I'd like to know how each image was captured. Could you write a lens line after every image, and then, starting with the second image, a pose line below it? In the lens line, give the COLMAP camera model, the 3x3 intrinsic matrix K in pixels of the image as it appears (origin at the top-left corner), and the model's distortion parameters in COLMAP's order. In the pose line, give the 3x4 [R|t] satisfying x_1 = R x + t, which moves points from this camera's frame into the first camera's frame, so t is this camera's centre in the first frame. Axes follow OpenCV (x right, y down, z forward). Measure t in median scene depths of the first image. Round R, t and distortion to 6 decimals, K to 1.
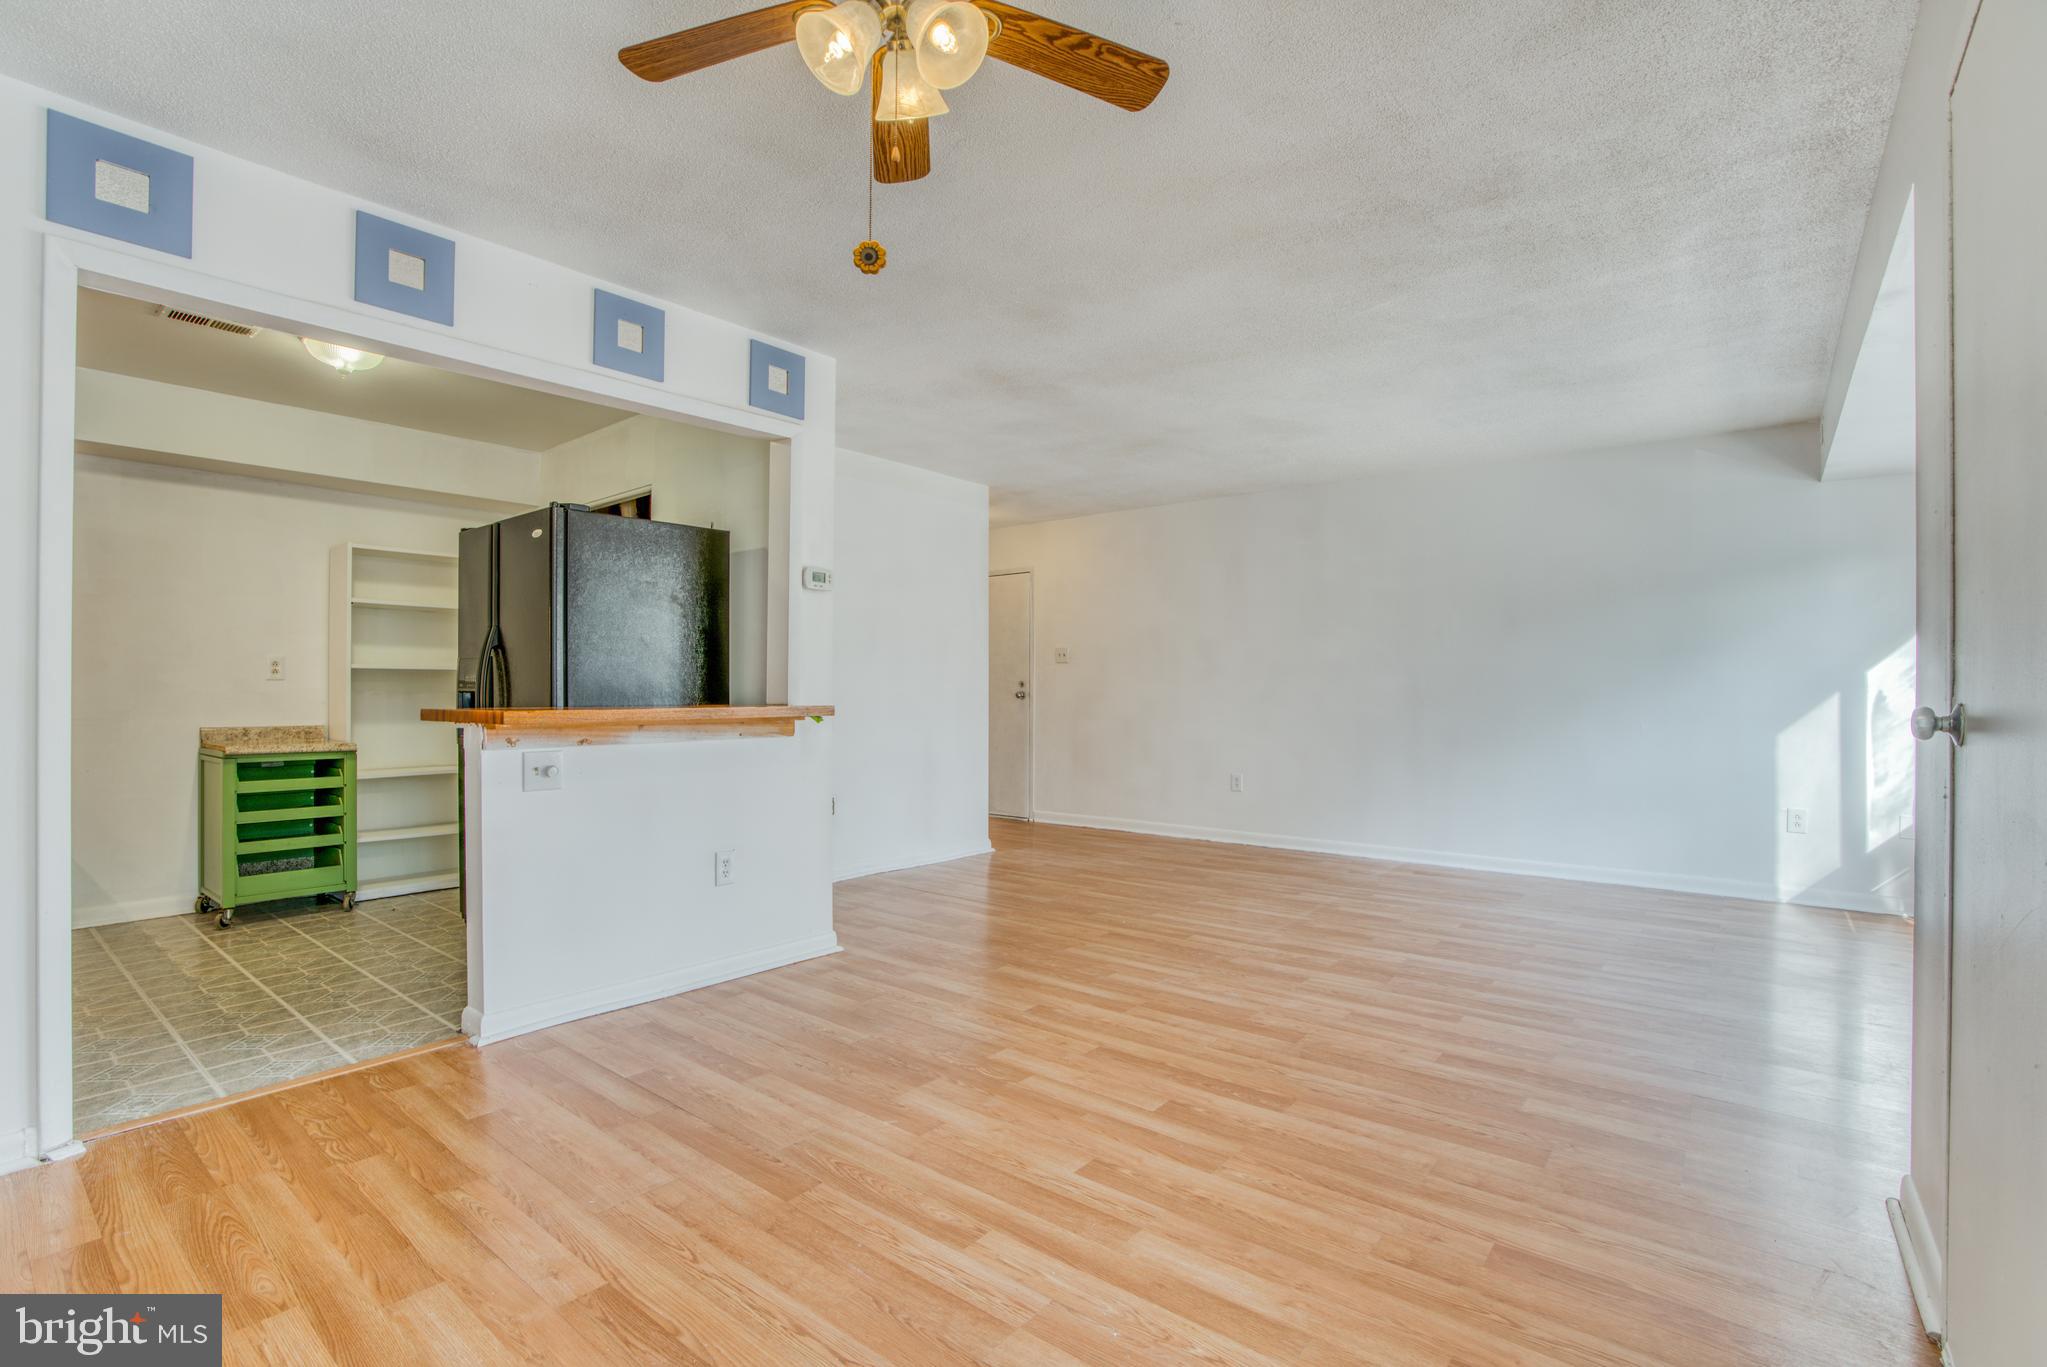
lens RADIAL K [[947.9, 0, 1009.0], [0, 947.9, 690.7], [0, 0, 1]] dist [-0.072227, 0.027246]
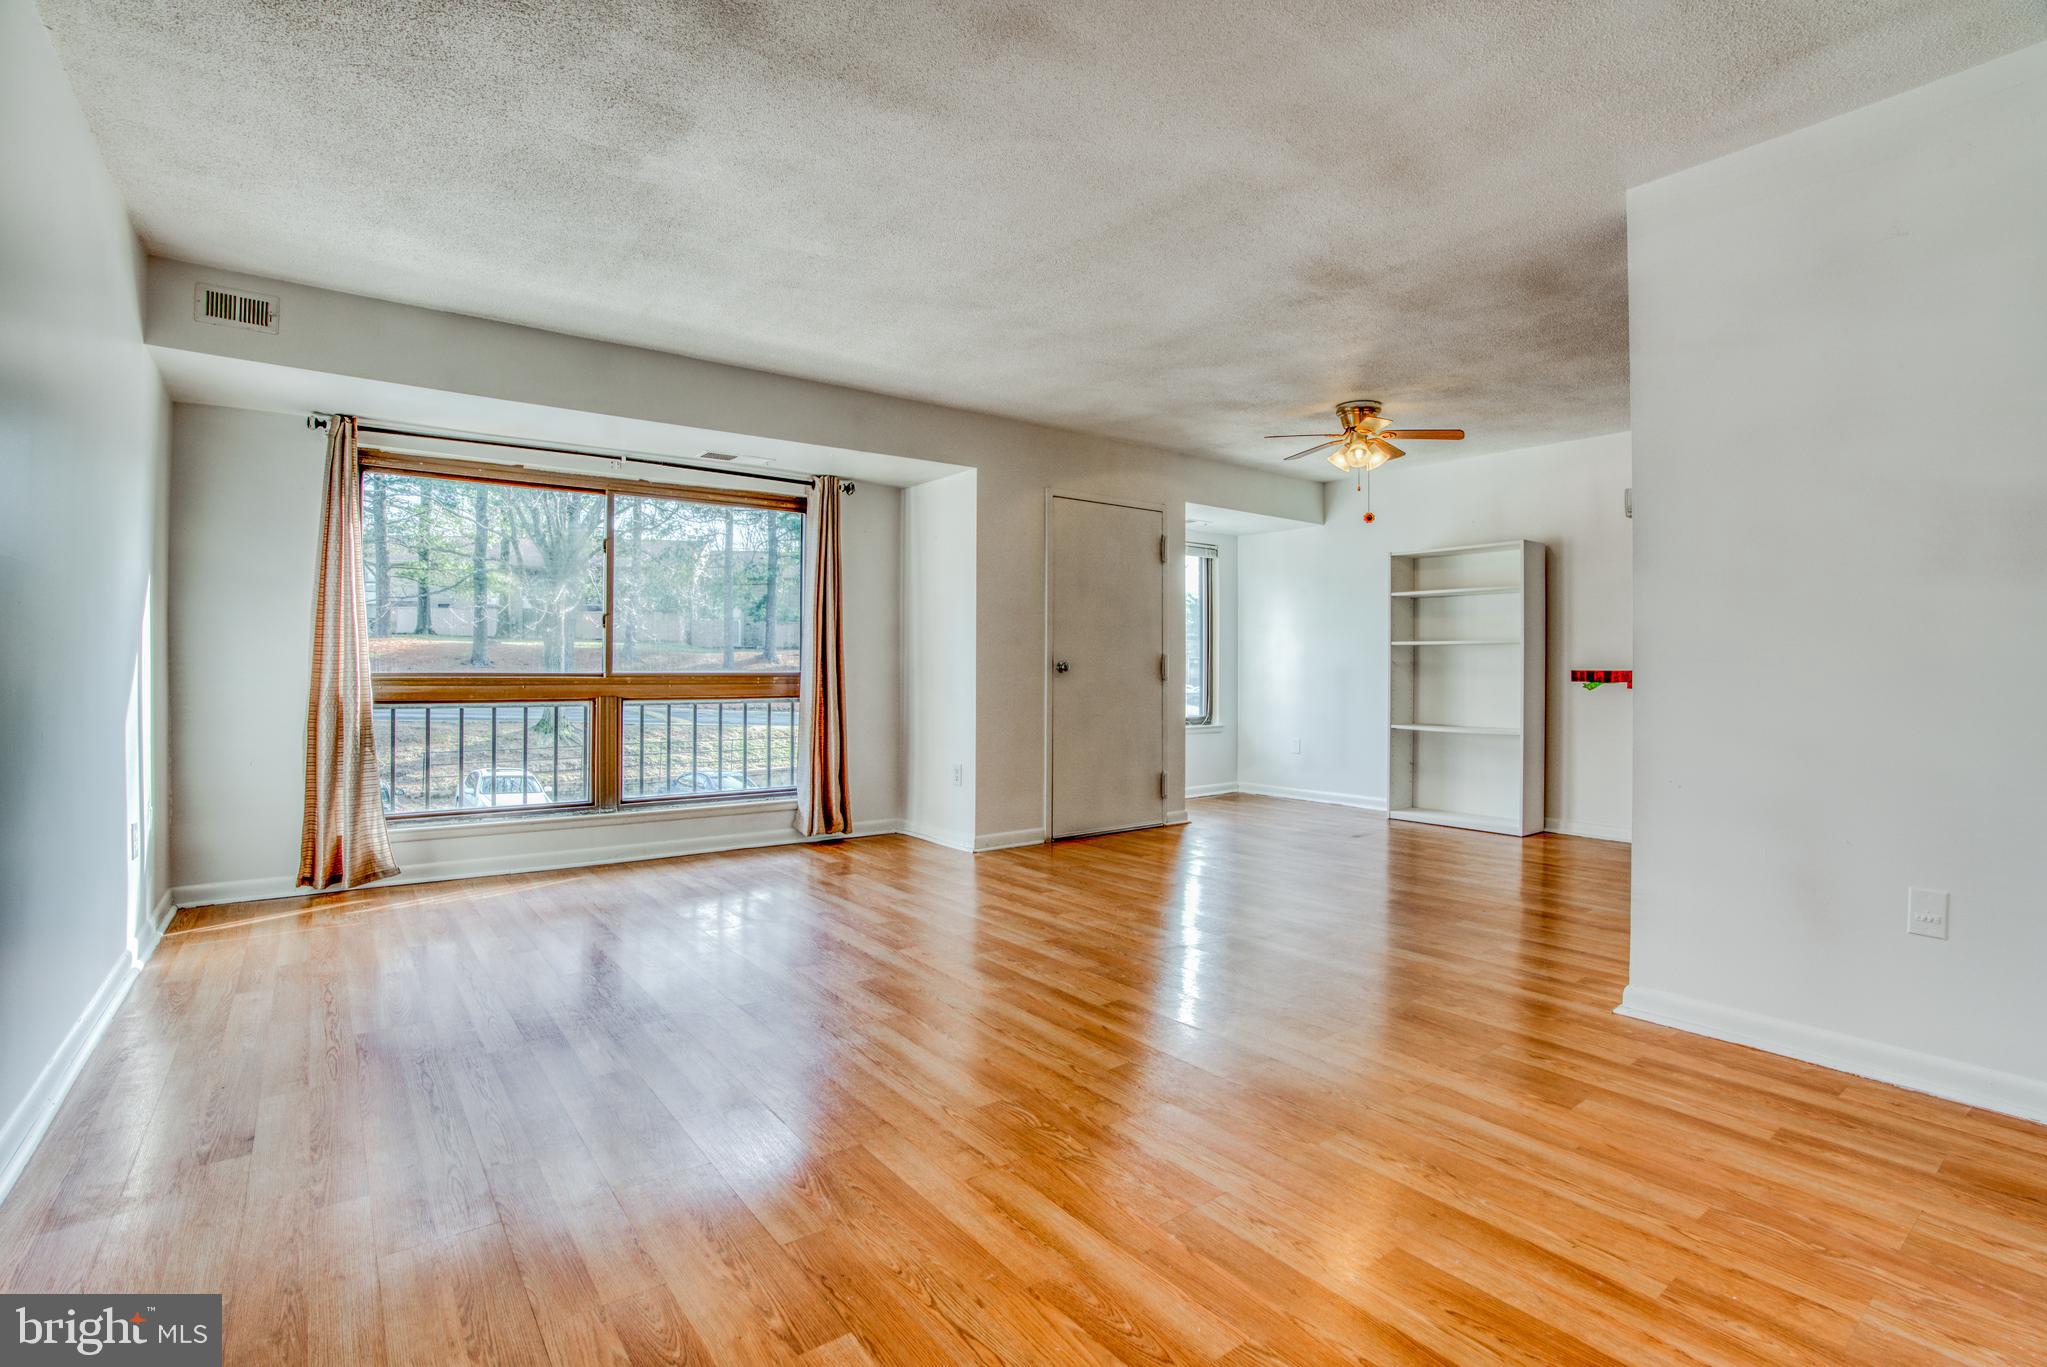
lens RADIAL K [[952.7, 0, 1010.3], [0, 952.7, 667.0], [0, 0, 1]] dist [-0.070369, 0.027287]
pose [[-0.970389, -0.006072, 0.241471, 0.108314], [-0.006451, 0.999979, -0.000783, 0.016545], [-0.241461, -0.002317, -0.970408, 1.893056]]
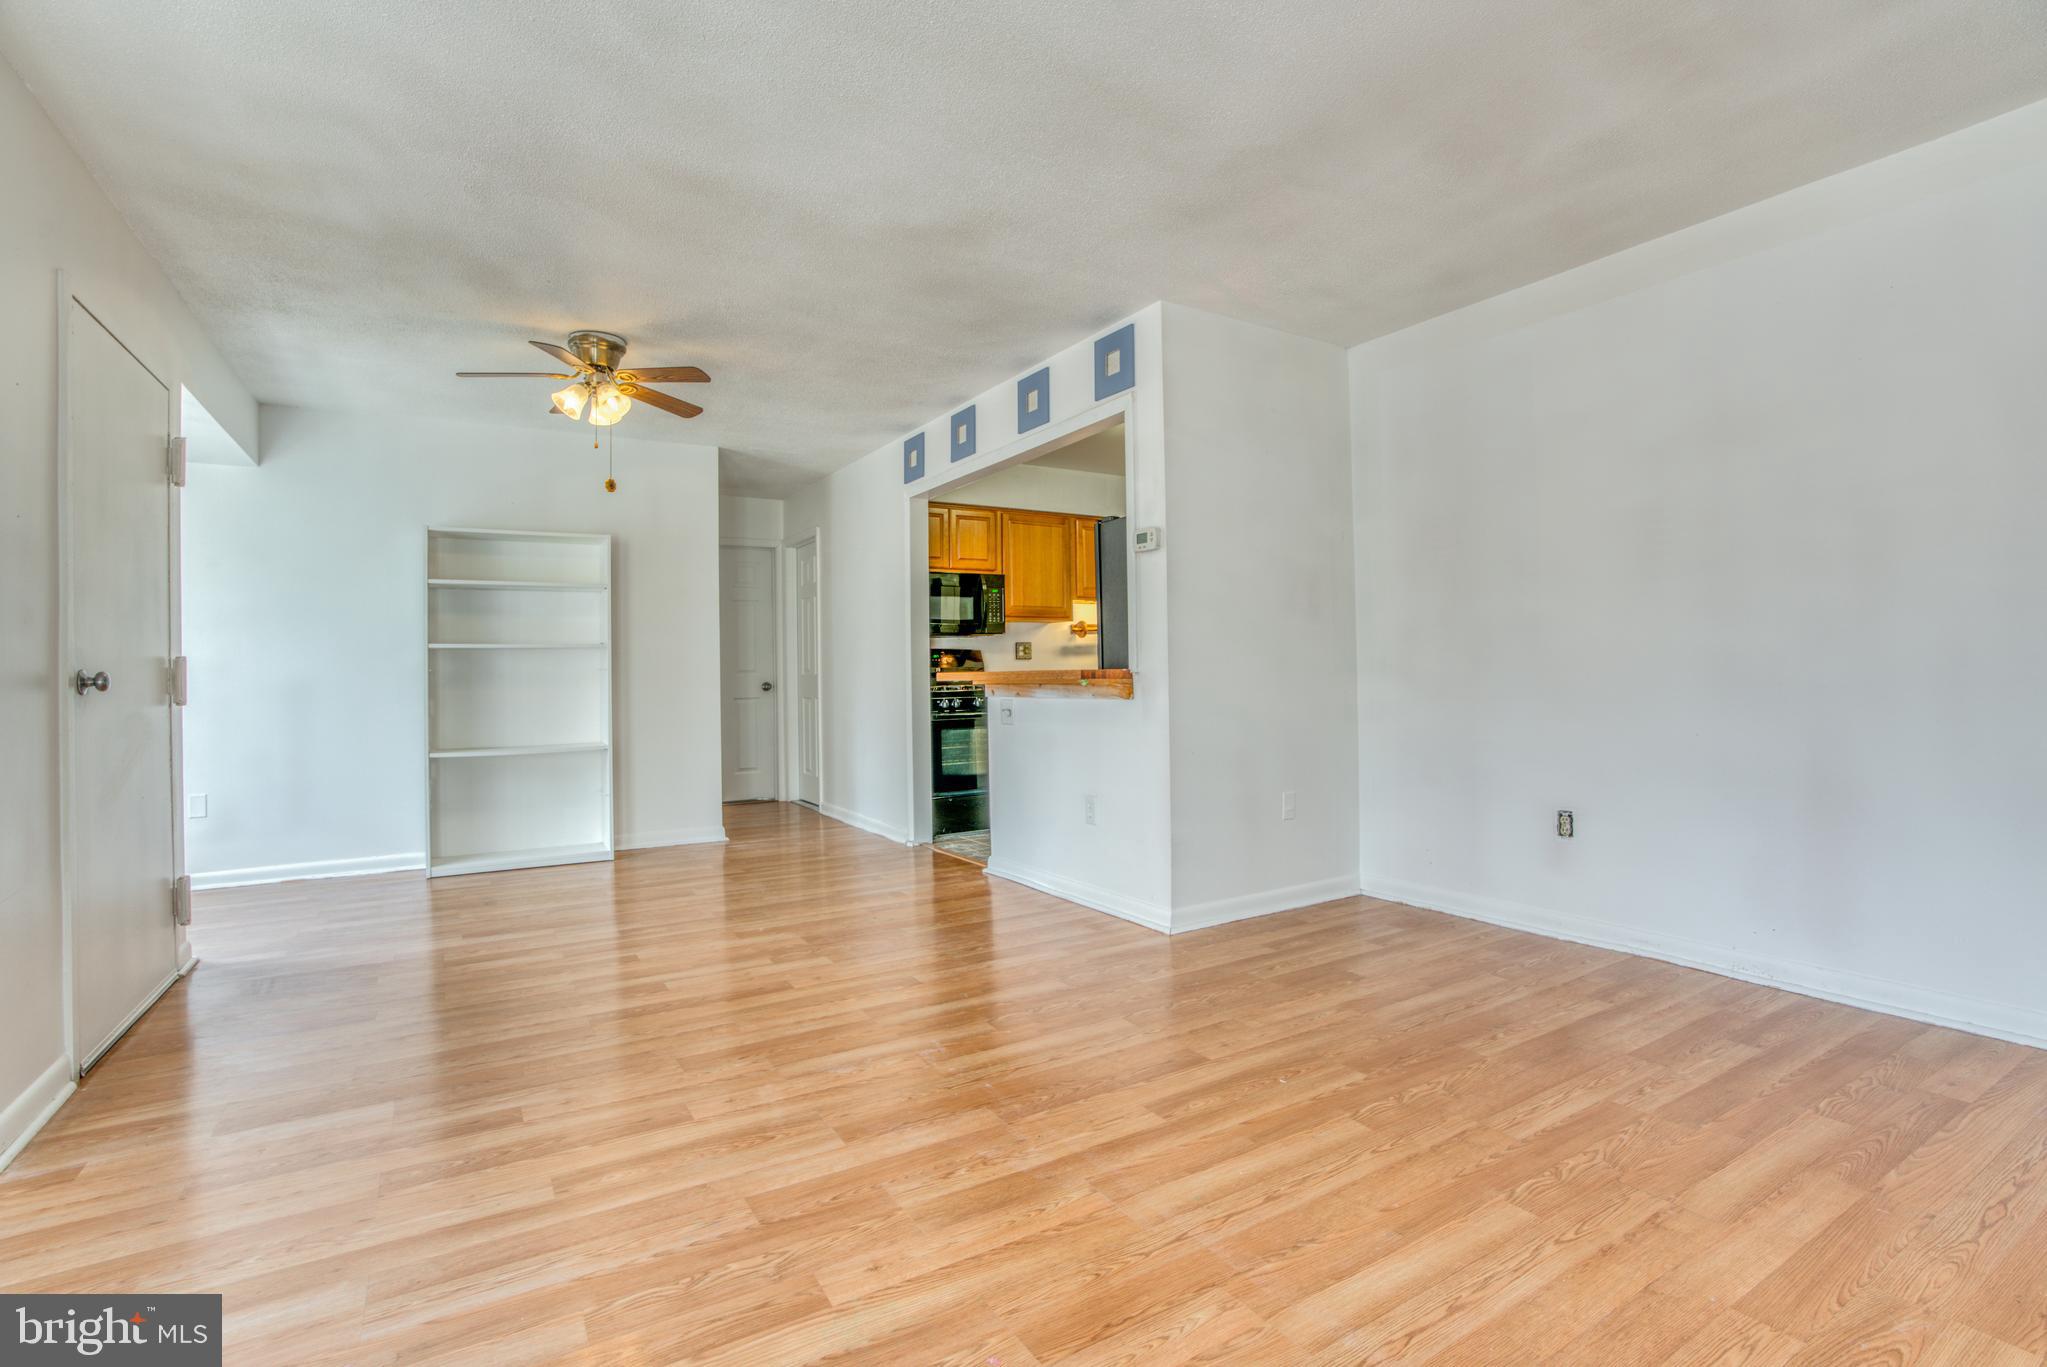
lens RADIAL K [[952.7, 0, 1010.3], [0, 952.7, 667.0], [0, 0, 1]] dist [-0.070369, 0.027287]
pose [[-0.338707, -0.003049, -0.940887, 0.790486], [0.015330, 0.999844, -0.008759, 0.019995], [0.940767, -0.017390, -0.338607, 1.234777]]
